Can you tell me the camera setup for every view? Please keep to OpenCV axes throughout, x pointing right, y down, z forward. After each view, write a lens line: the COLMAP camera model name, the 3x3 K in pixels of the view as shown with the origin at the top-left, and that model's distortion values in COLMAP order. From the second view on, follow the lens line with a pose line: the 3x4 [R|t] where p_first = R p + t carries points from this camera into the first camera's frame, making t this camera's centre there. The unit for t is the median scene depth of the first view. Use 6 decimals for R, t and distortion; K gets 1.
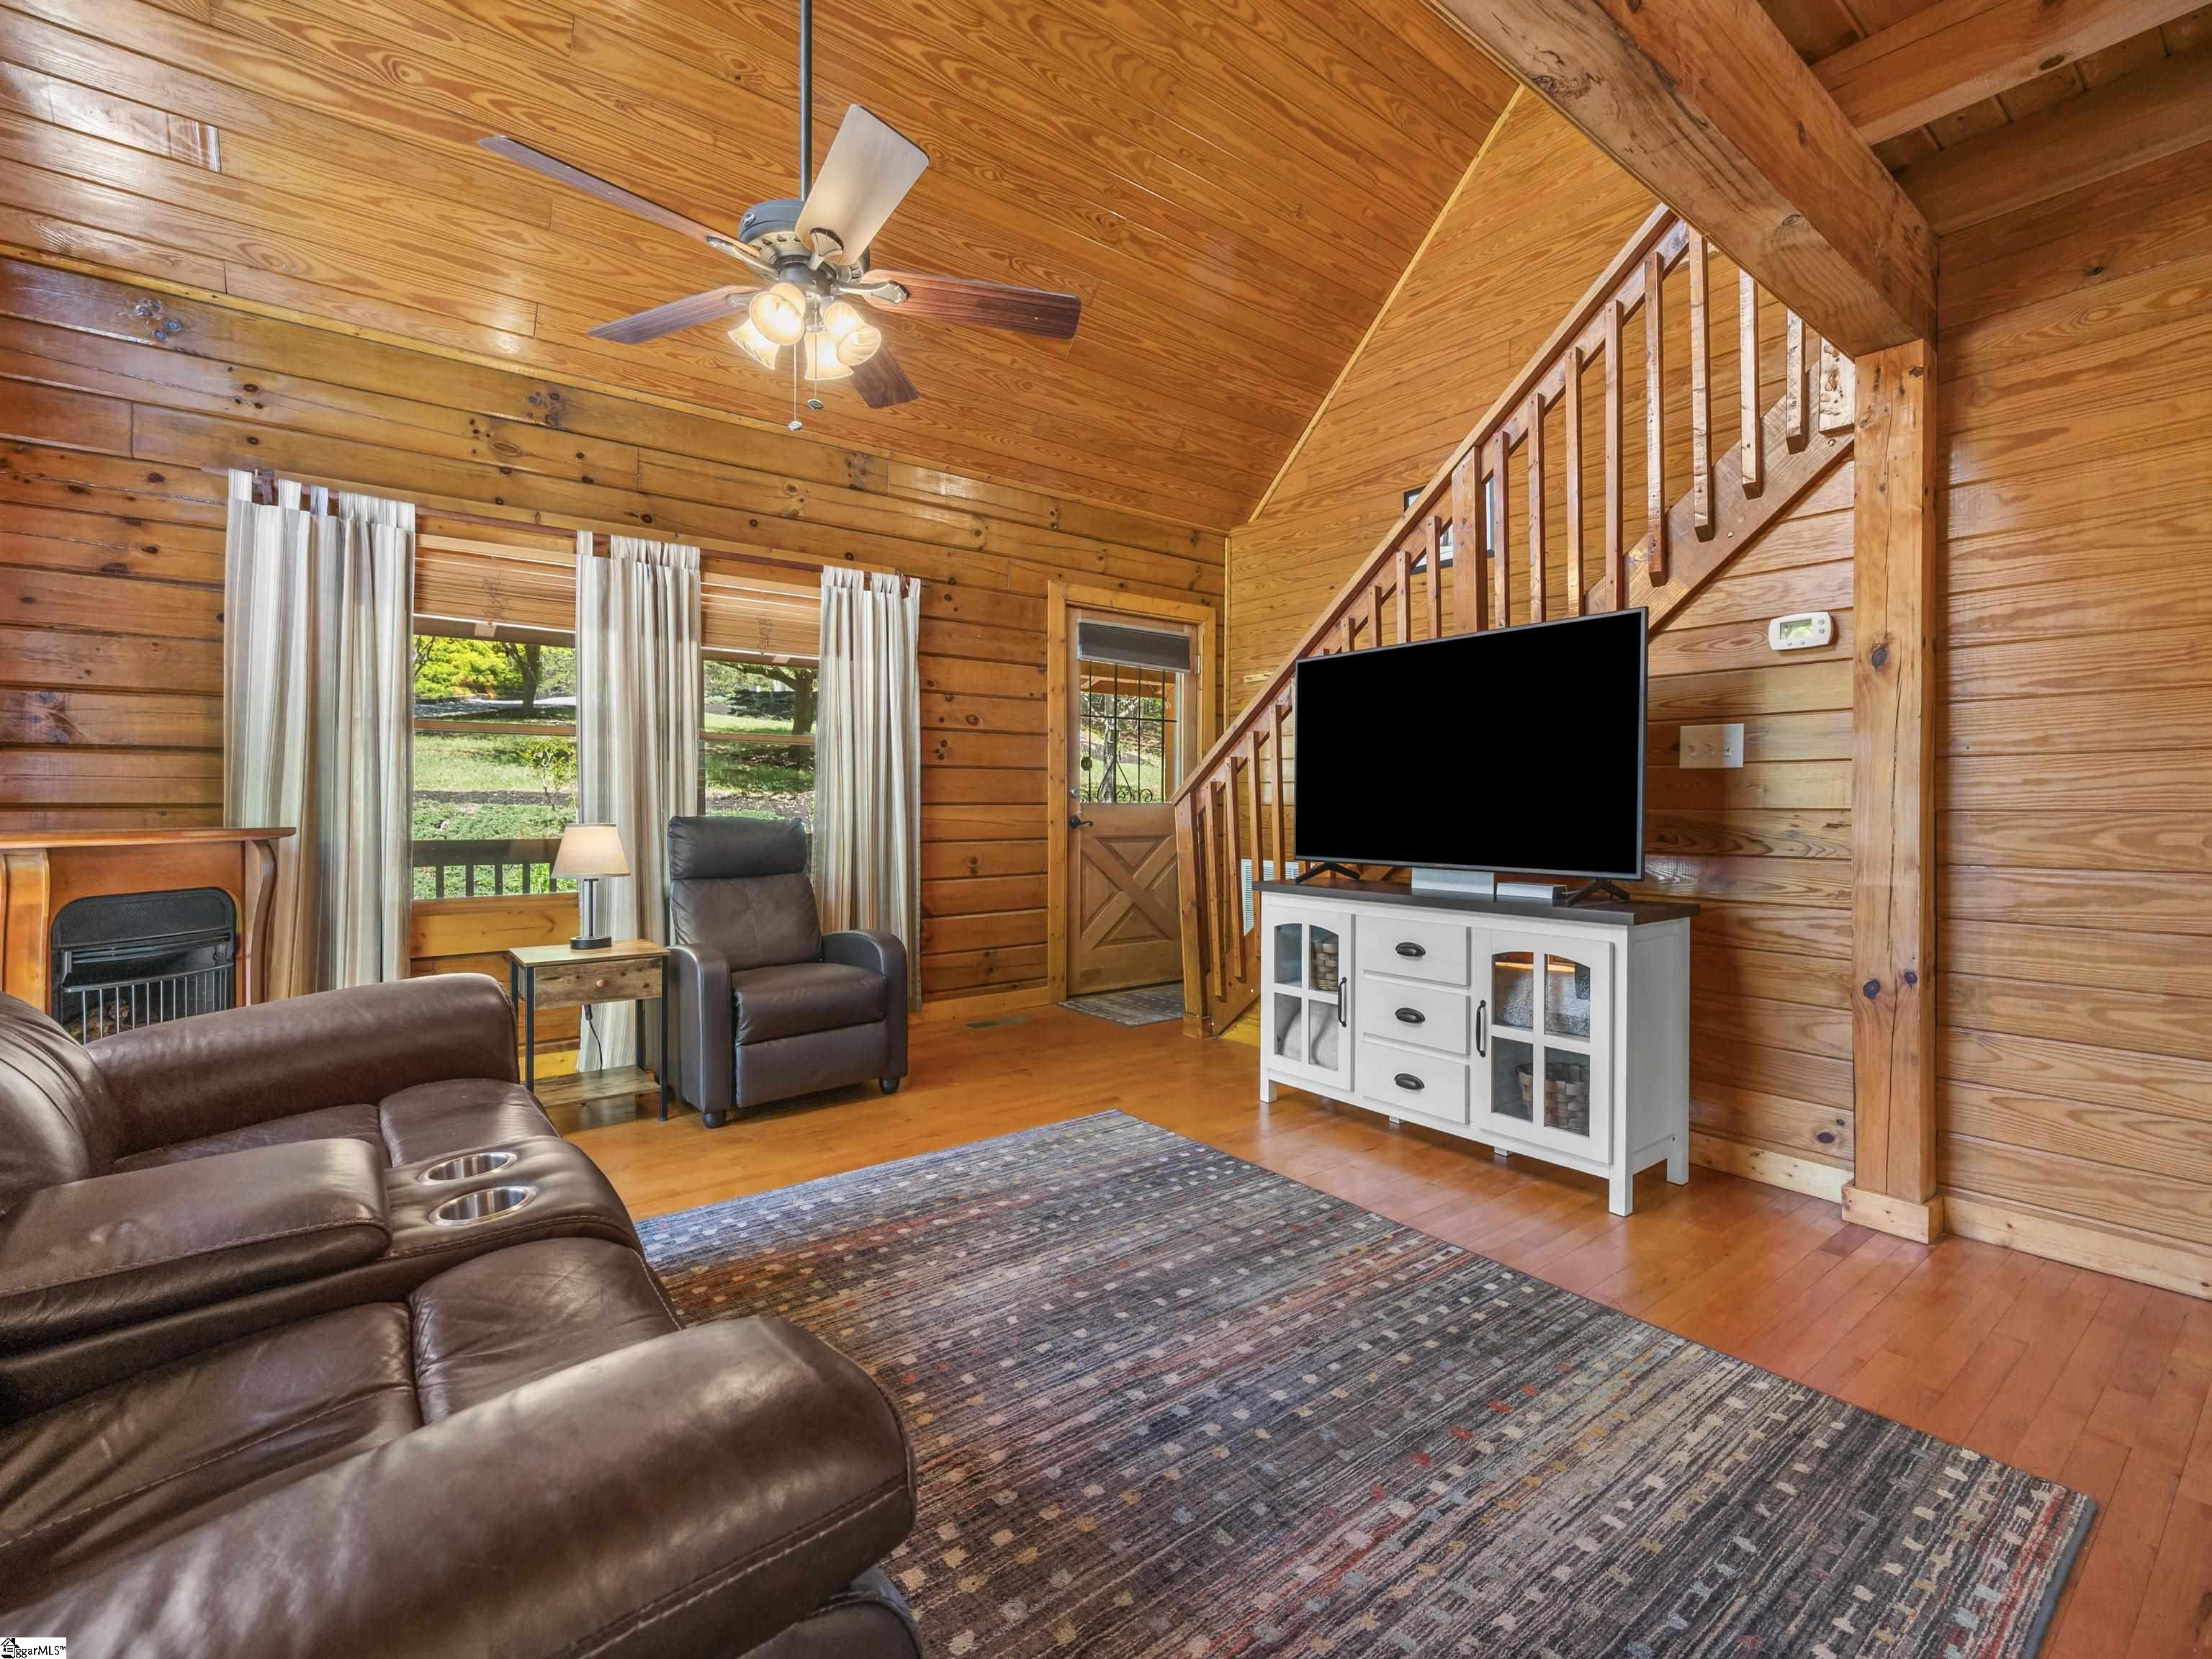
lens RADIAL K [[999.4, 0, 1159.3], [0, 999.4, 811.1], [0, 0, 1]] dist [0.000764, -0.000661]
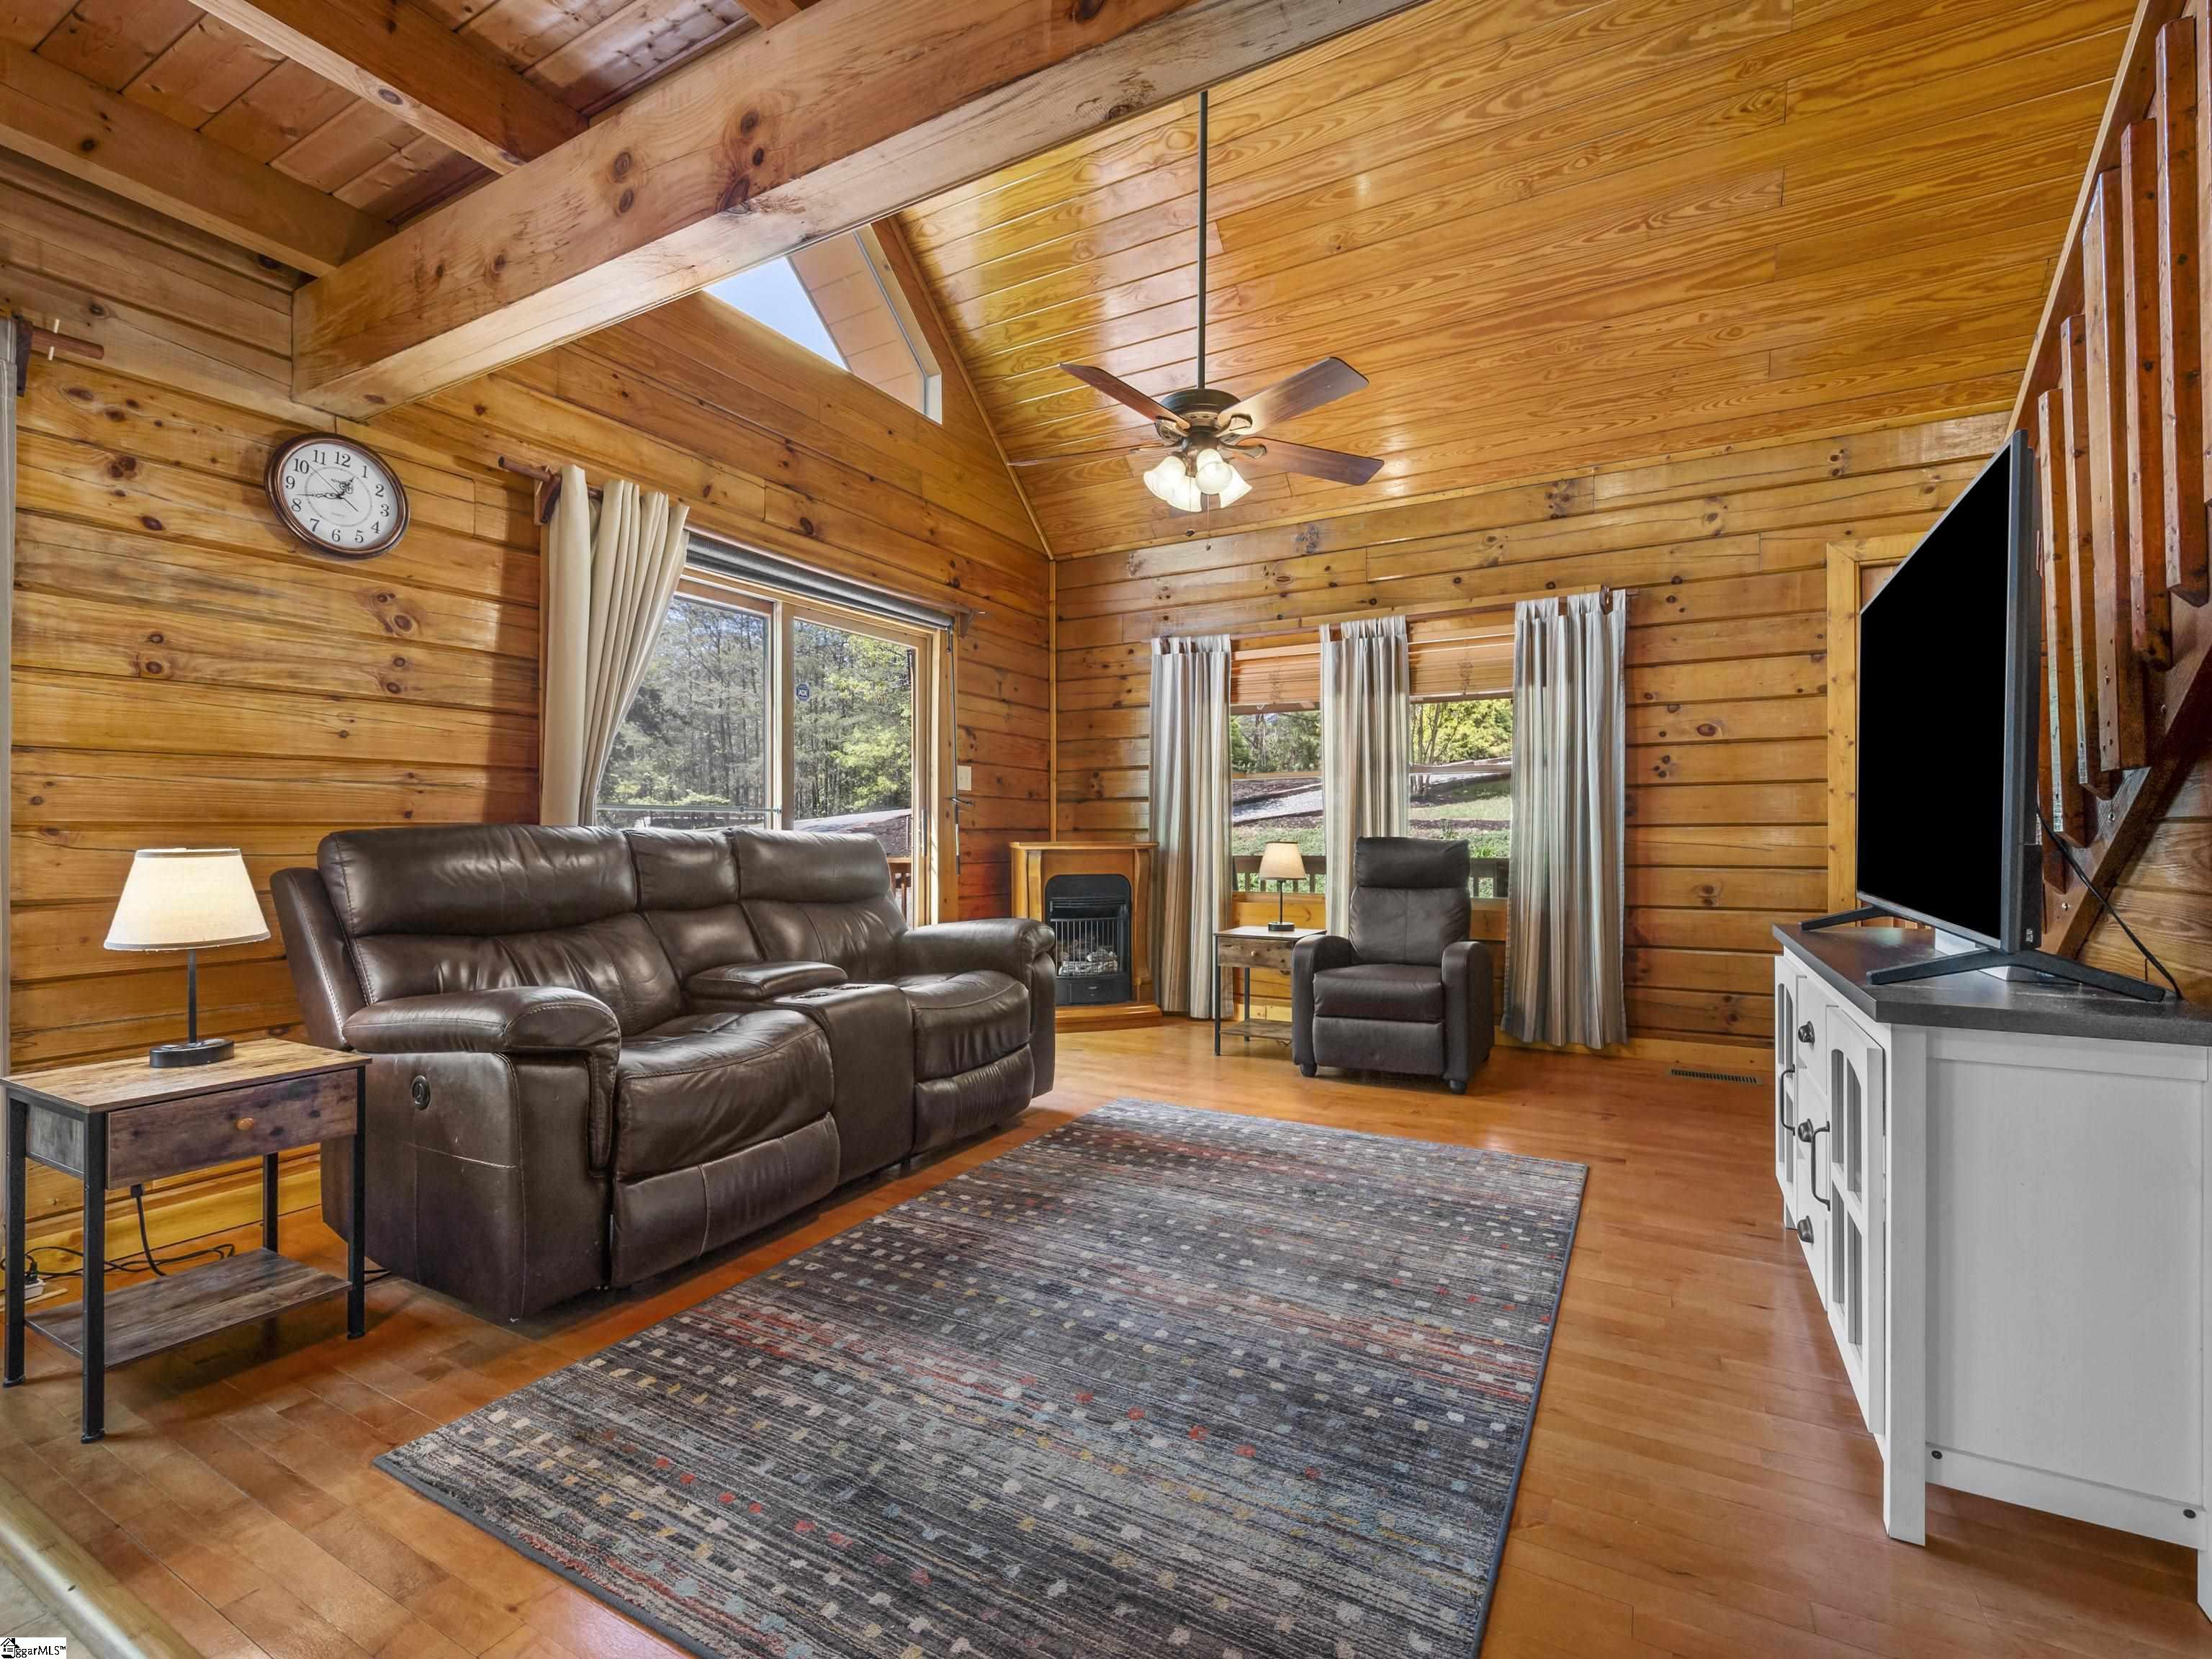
lens RADIAL K [[980.4, 0, 1134.1], [0, 980.4, 832.9], [0, 0, 1]] dist [-0.000378, -0.000447]
pose [[0.382187, -0.002912, -0.924080, 0.817997], [-0.003660, 0.999982, -0.004665, 0.010795], [0.924078, 0.005165, 0.382170, 0.392062]]
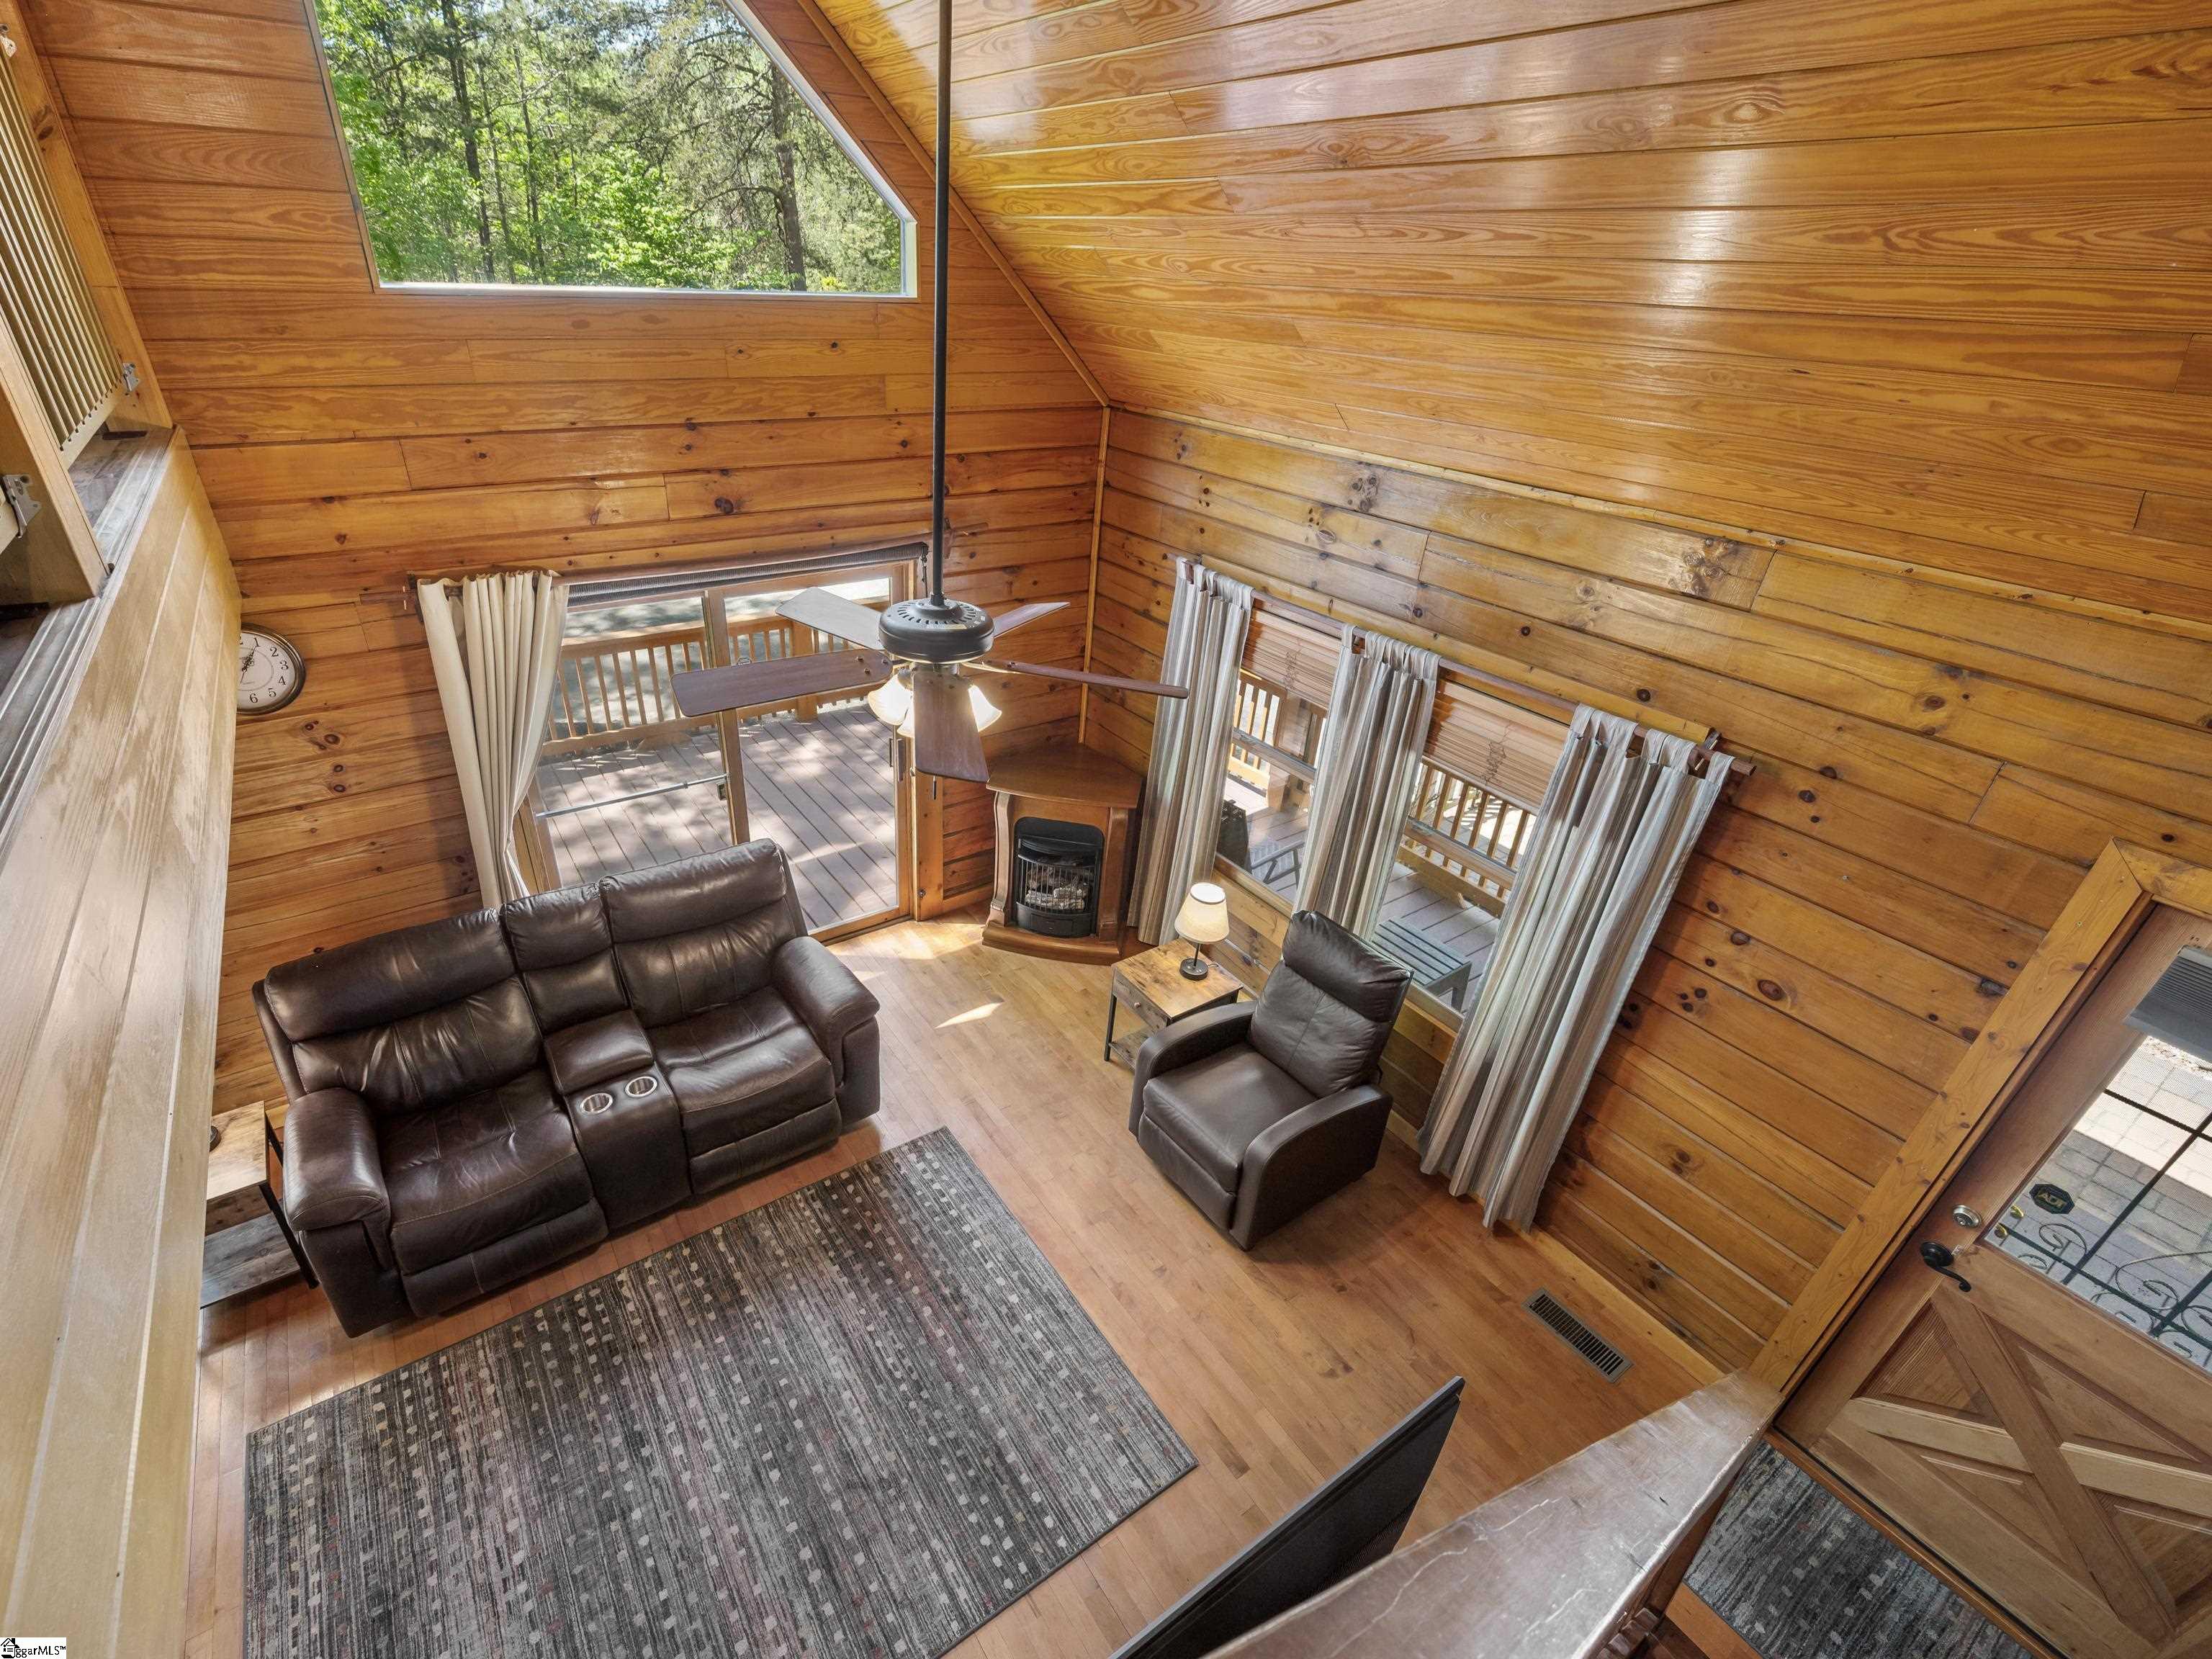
lens RADIAL K [[987.1, 0, 1016.7], [0, 987.1, 831.1], [0, 0, 1]] dist [-0.001246, -0.000928]
pose [[-0.107977, 0.490778, -0.864568, 0.634930], [-0.044042, 0.866437, 0.497340, -0.871489], [0.993177, 0.091778, -0.071940, 1.138241]]
